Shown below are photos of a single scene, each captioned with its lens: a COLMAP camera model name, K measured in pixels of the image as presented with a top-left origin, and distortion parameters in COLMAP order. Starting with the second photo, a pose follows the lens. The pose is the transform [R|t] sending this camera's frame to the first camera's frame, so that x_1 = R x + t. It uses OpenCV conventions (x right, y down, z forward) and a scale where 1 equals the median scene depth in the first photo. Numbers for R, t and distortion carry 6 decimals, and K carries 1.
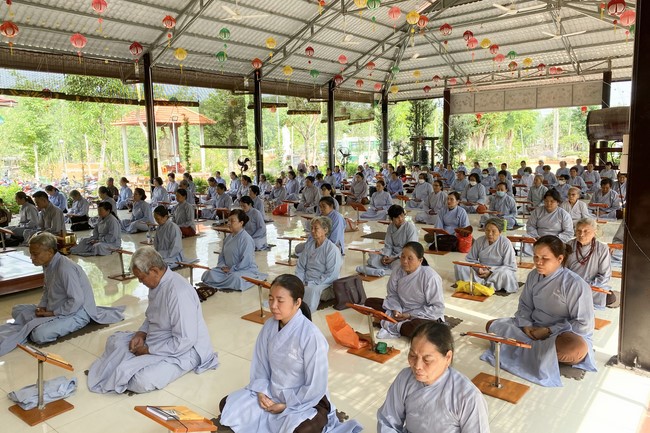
lens RADIAL K [[510.5, 0, 325.0], [0, 510.5, 216.5], [0, 0, 1]] dist [0.003545, -0.001245]
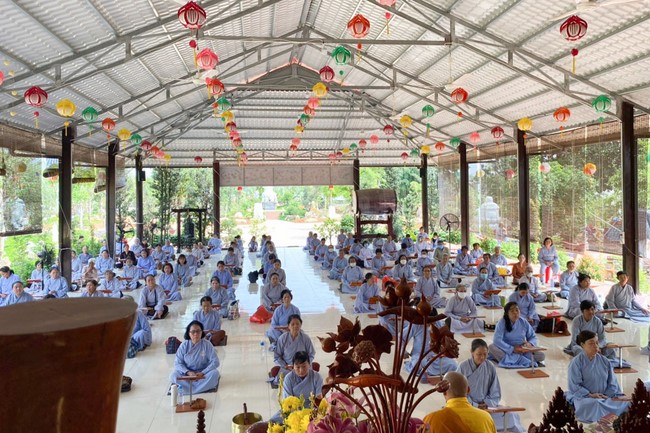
lens RADIAL K [[510.5, 0, 325.0], [0, 510.5, 216.5], [0, 0, 1]] dist [0.003545, -0.001245]
pose [[0.690949, -0.015190, 0.722744, -0.366028], [0.088688, 0.994008, -0.063895, -0.065287], [-0.717442, 0.108248, 0.688156, 0.193426]]
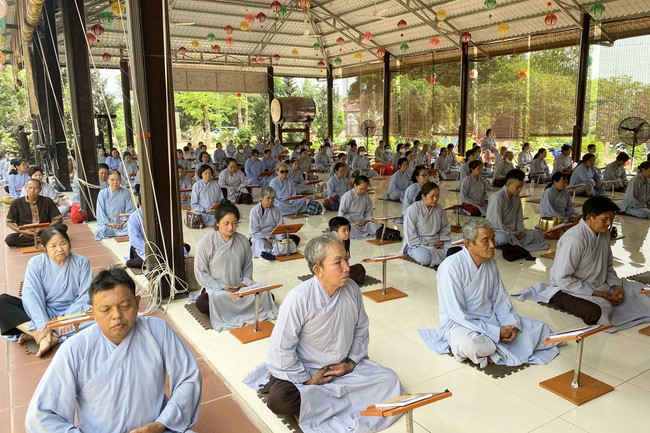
lens RADIAL K [[510.5, 0, 325.0], [0, 510.5, 216.5], [0, 0, 1]] dist [0.003545, -0.001245]
pose [[0.328951, -0.147483, 0.932759, -0.551265], [0.125735, 0.985775, 0.111523, -0.043387], [-0.935939, 0.080594, 0.342816, 0.436815]]
